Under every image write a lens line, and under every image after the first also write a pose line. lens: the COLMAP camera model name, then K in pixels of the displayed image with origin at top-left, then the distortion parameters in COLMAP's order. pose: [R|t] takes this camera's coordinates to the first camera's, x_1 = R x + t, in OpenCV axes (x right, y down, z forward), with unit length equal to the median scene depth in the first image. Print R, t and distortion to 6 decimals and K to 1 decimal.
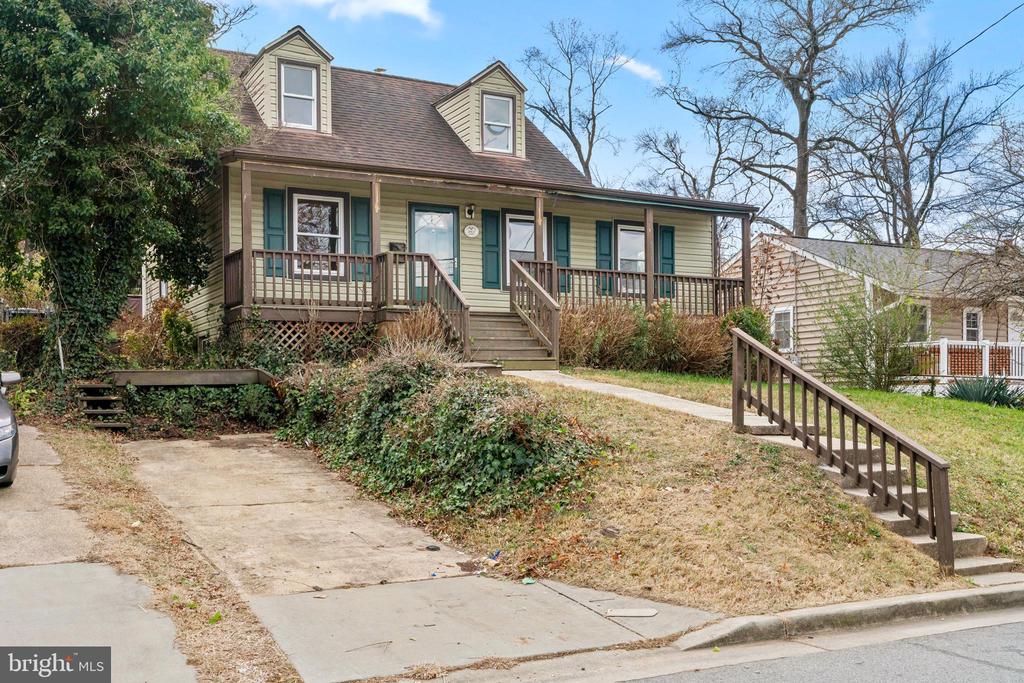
lens RADIAL K [[1026.9, 0, 511.6], [0, 1026.9, 388.4], [0, 0, 1]] dist [0.064589, -0.017020]
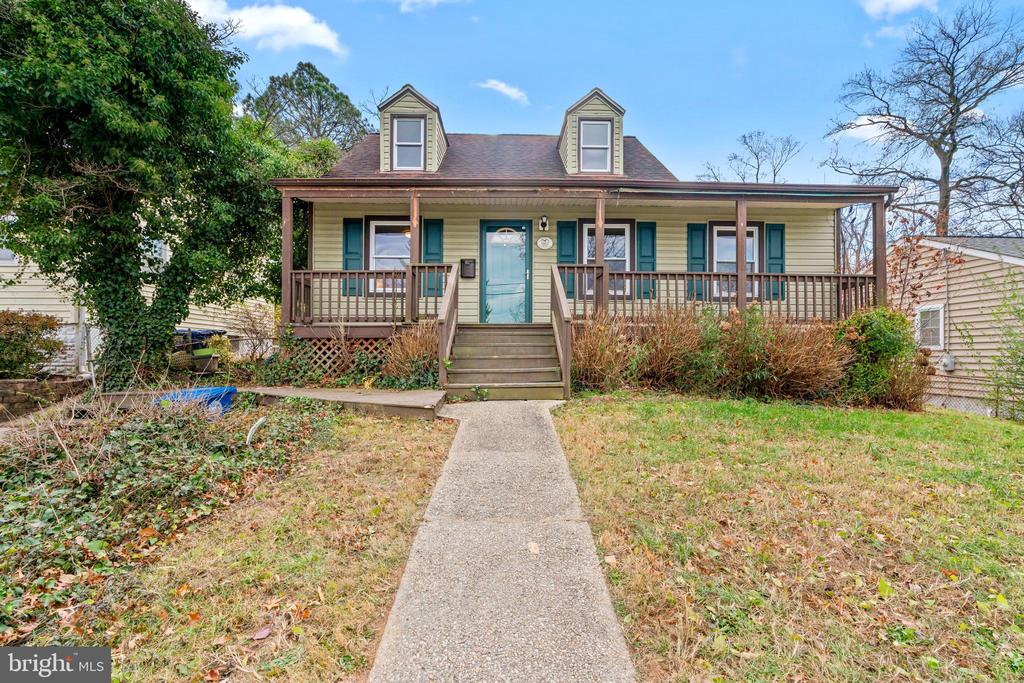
lens RADIAL K [[466.3, 0, 515.5], [0, 466.3, 351.4], [0, 0, 1]] dist [0.000715, 0.000633]
pose [[0.896006, 0.006880, -0.443988, 0.131656], [-0.004780, 0.999971, 0.005851, -0.043896], [0.444016, -0.003120, 0.896013, 0.528059]]
